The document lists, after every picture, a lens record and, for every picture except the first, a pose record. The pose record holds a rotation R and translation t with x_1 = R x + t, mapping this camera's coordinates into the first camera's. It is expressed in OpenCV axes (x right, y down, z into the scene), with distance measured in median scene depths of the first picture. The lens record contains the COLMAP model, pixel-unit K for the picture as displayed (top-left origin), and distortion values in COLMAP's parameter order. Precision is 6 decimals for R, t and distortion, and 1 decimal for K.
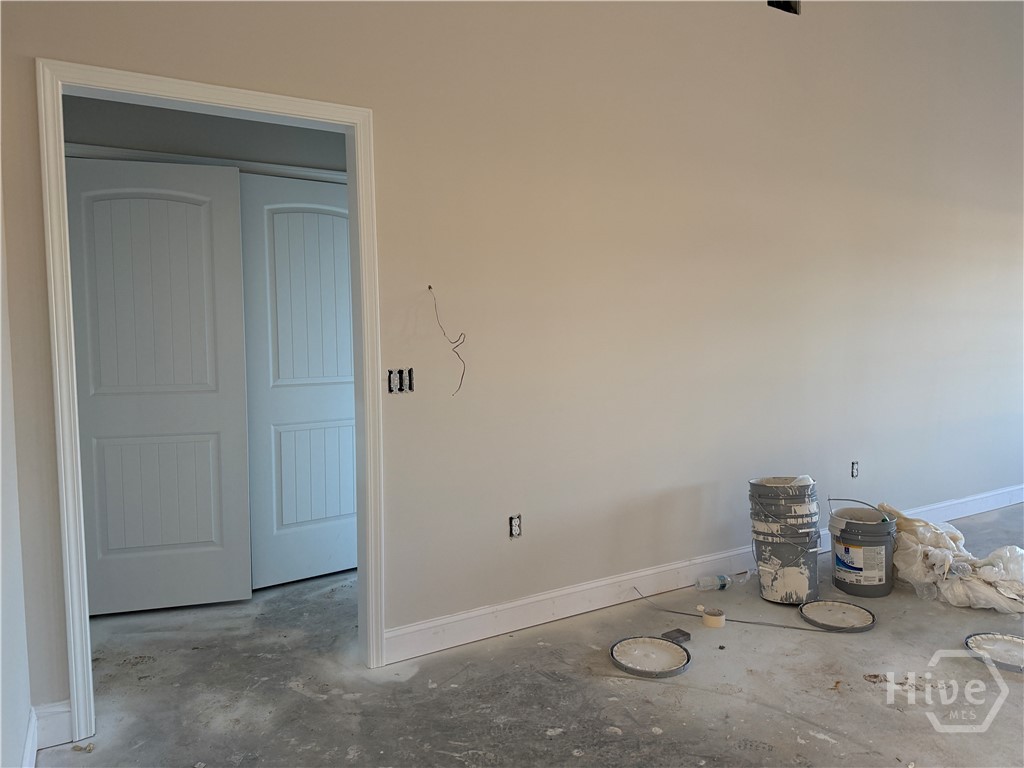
lens RADIAL K [[726.2, 0, 512.8], [0, 726.2, 374.7], [0, 0, 1]] dist [-0.005356, -0.007464]
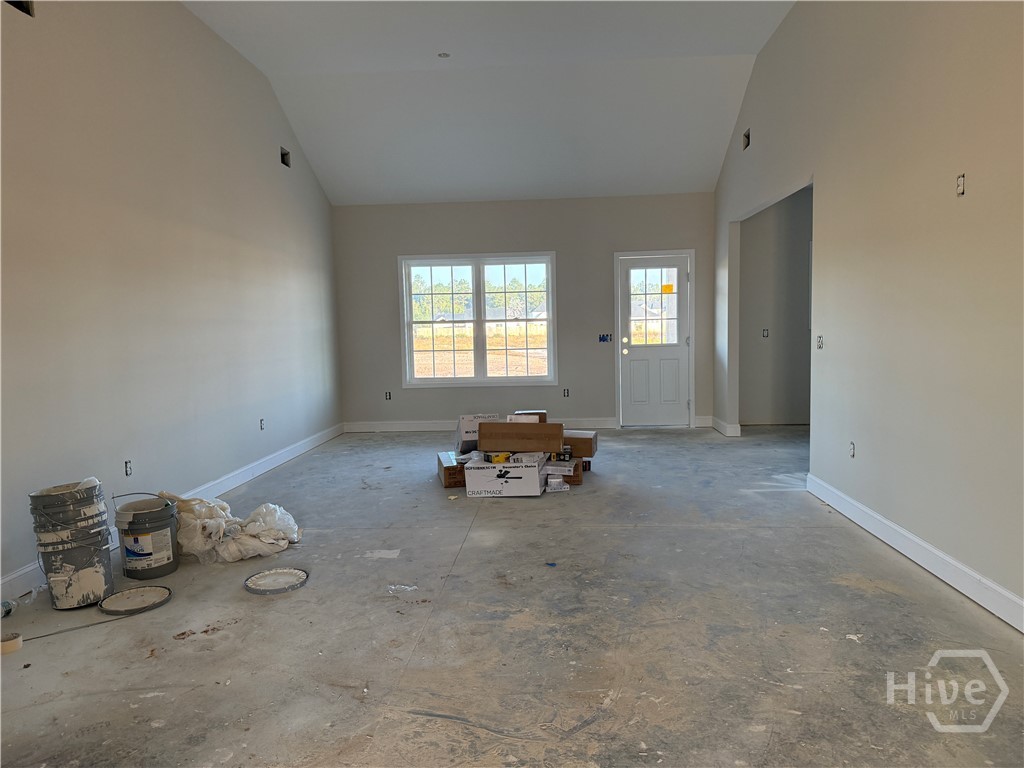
lens RADIAL K [[726.2, 0, 510.8], [0, 726.2, 384.3], [0, 0, 1]] dist [-0.005356, -0.007464]
pose [[0.557241, -0.072448, 0.827184, -0.107233], [0.071725, 0.996663, 0.038973, 0.009737], [-0.827247, 0.037612, 0.560577, -0.076492]]
